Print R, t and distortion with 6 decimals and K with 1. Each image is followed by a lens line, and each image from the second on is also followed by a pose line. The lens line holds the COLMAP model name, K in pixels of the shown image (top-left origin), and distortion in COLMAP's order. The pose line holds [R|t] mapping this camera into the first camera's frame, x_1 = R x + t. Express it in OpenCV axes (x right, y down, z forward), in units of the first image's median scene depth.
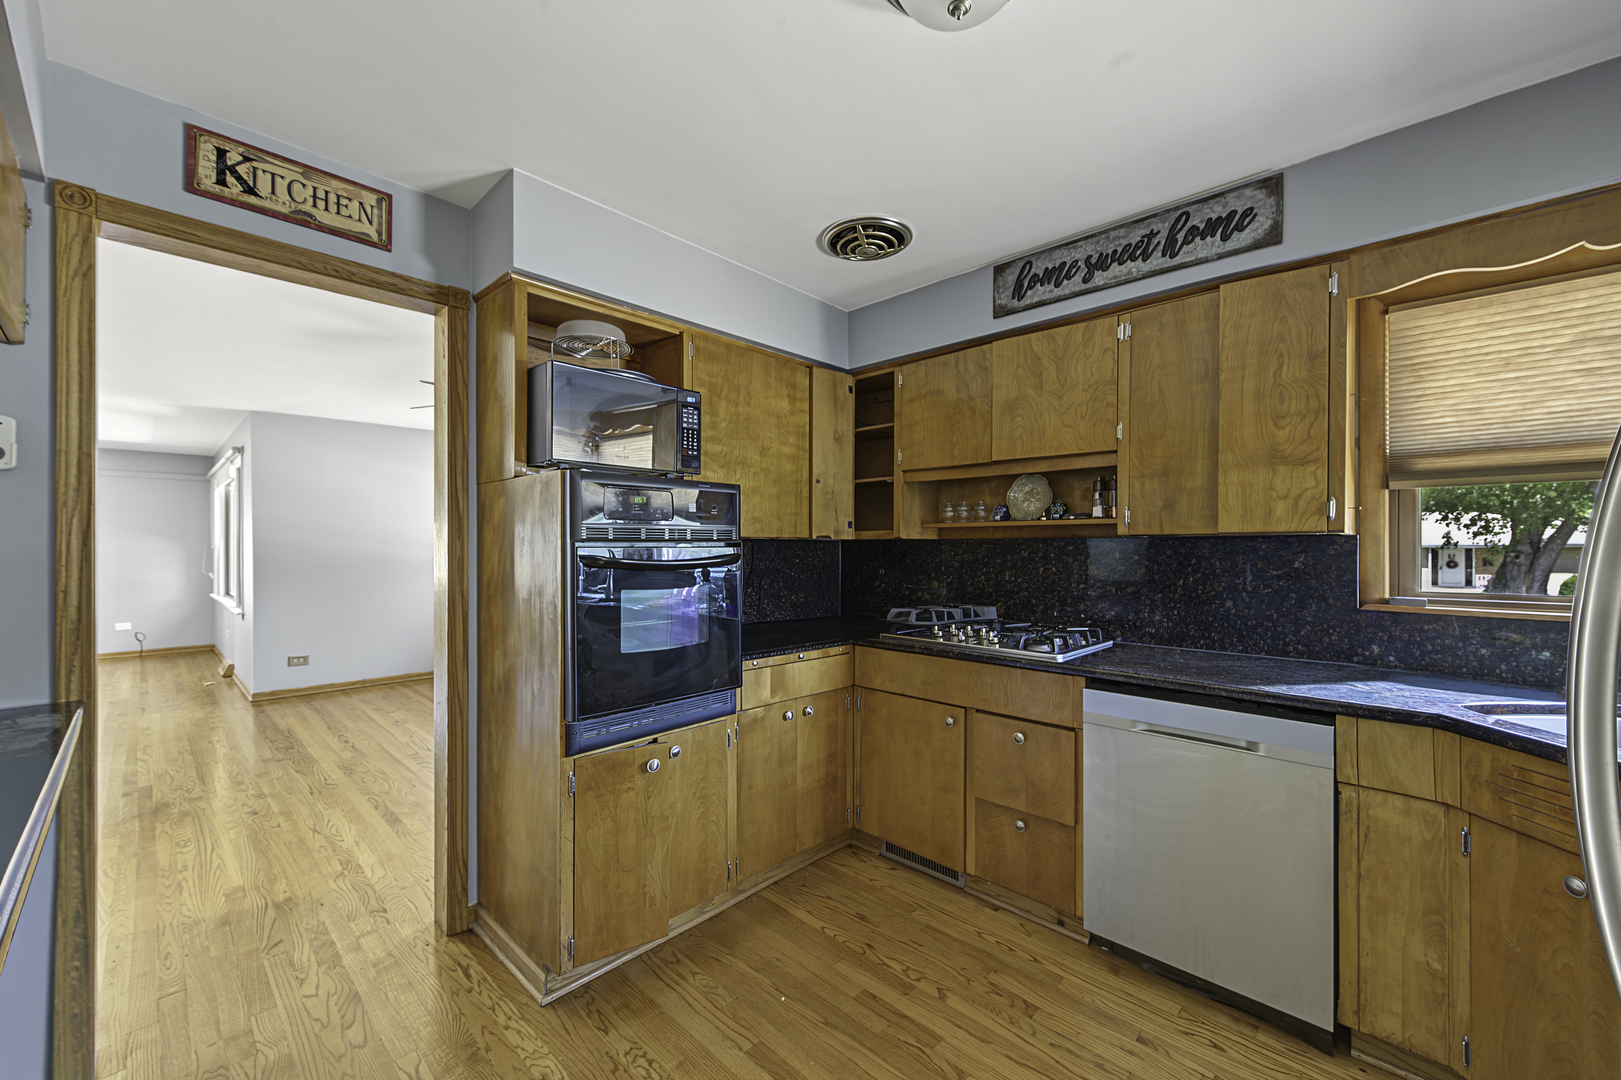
lens RADIAL K [[638.7, 0, 807.1], [0, 638.7, 544.7], [0, 0, 1]] dist [0.007195, -0.000119]
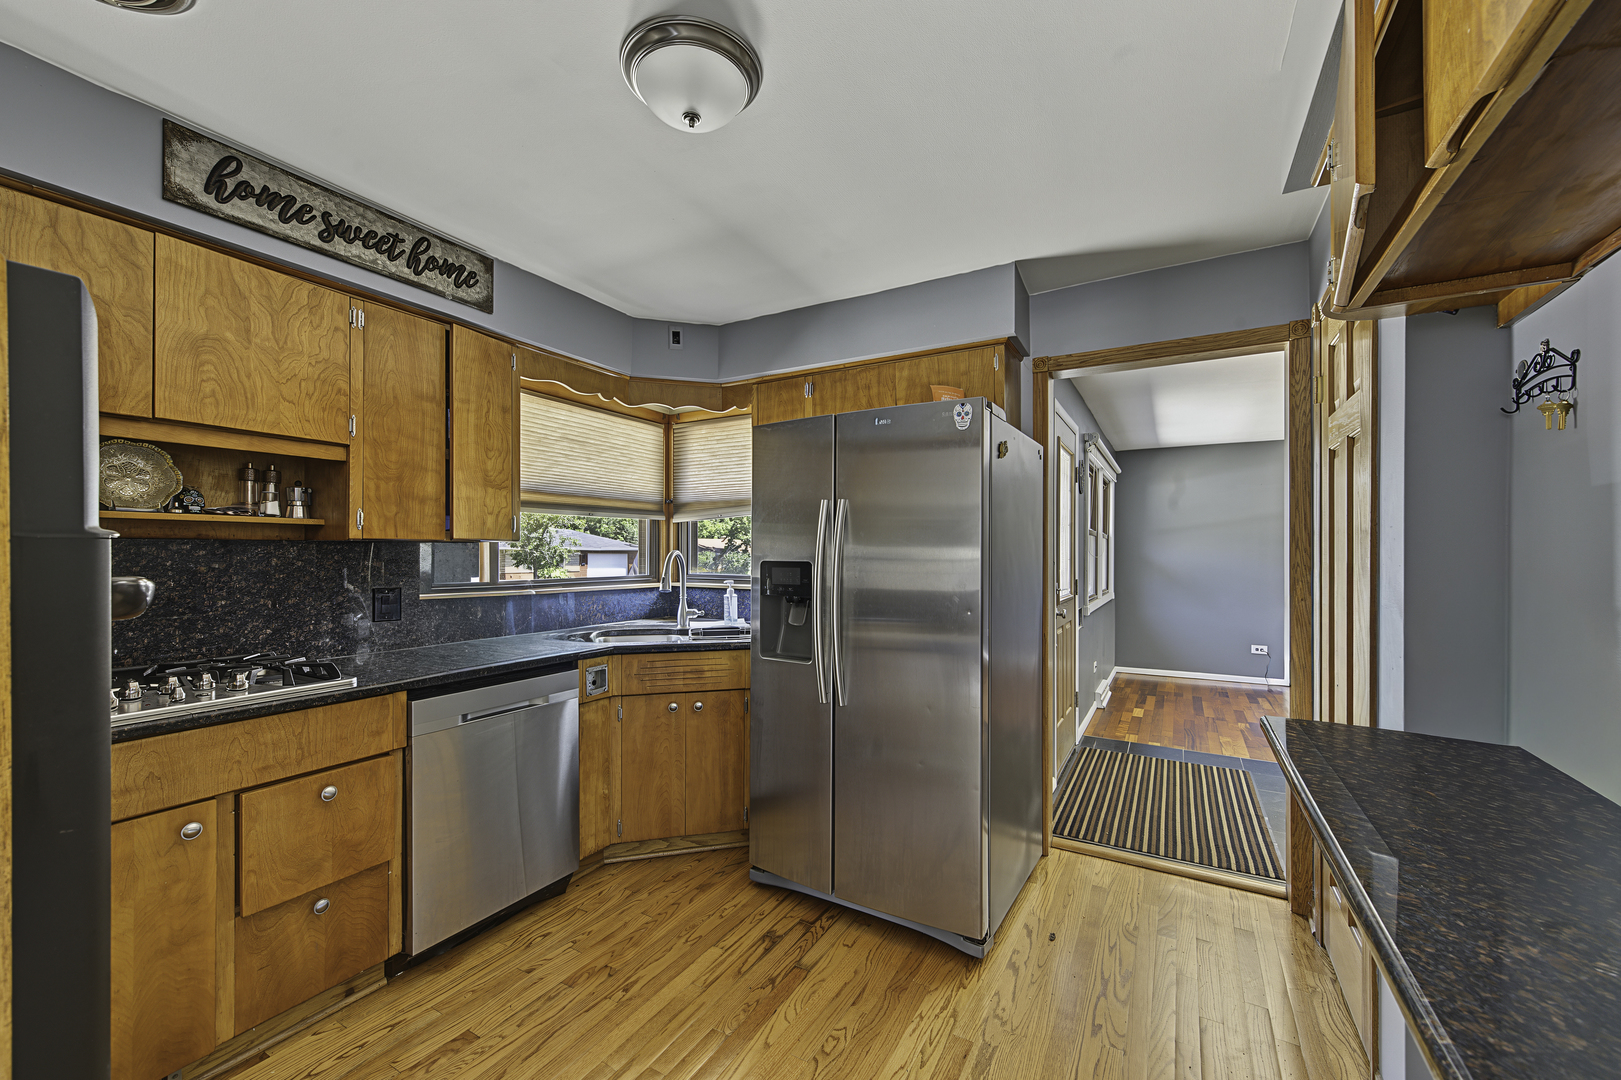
lens RADIAL K [[638.7, 0, 805.2], [0, 638.7, 549.3], [0, 0, 1]] dist [0.007195, -0.000119]
pose [[-0.230648, 0.002037, 0.973035, -0.557843], [-0.003410, 0.999990, -0.002902, 0.000752], [-0.973031, -0.003987, -0.230639, 0.588854]]
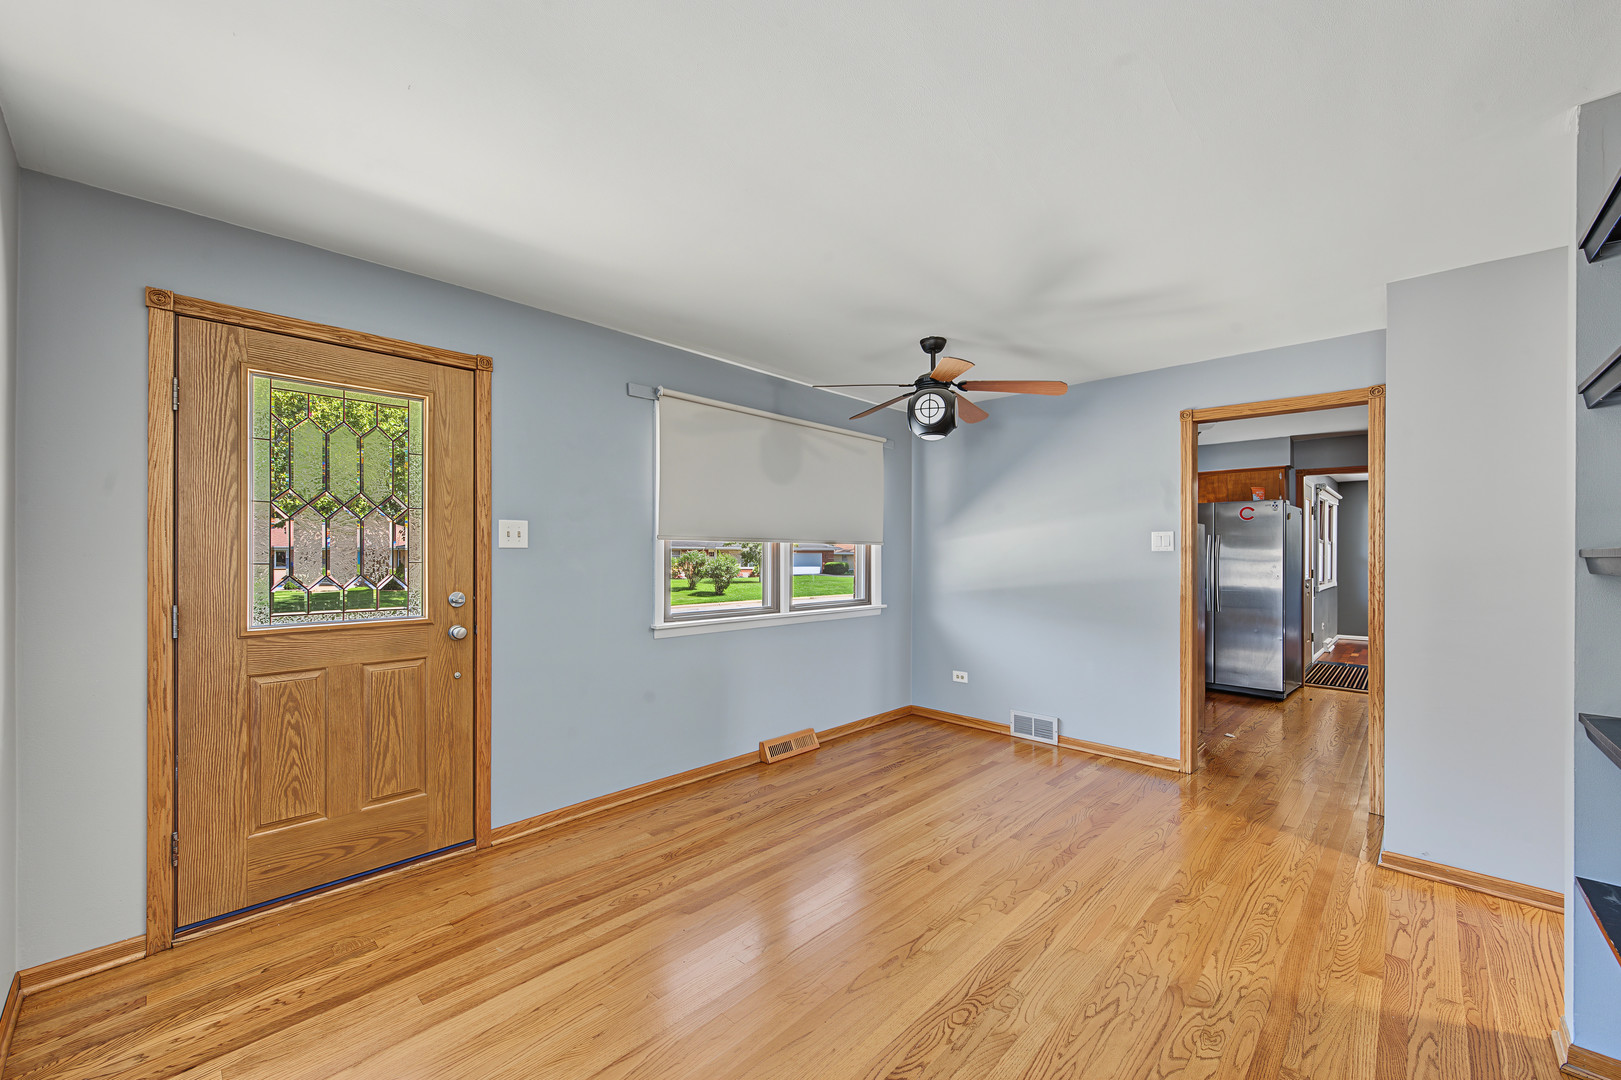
lens RADIAL K [[638.7, 0, 808.9], [0, 638.7, 550.4], [0, 0, 1]] dist [0.007195, -0.000119]
pose [[0.001876, -0.001720, 0.999997, -0.676143], [-0.002274, 0.999996, 0.001724, -0.000751], [-0.999996, -0.002277, 0.001872, 0.686815]]
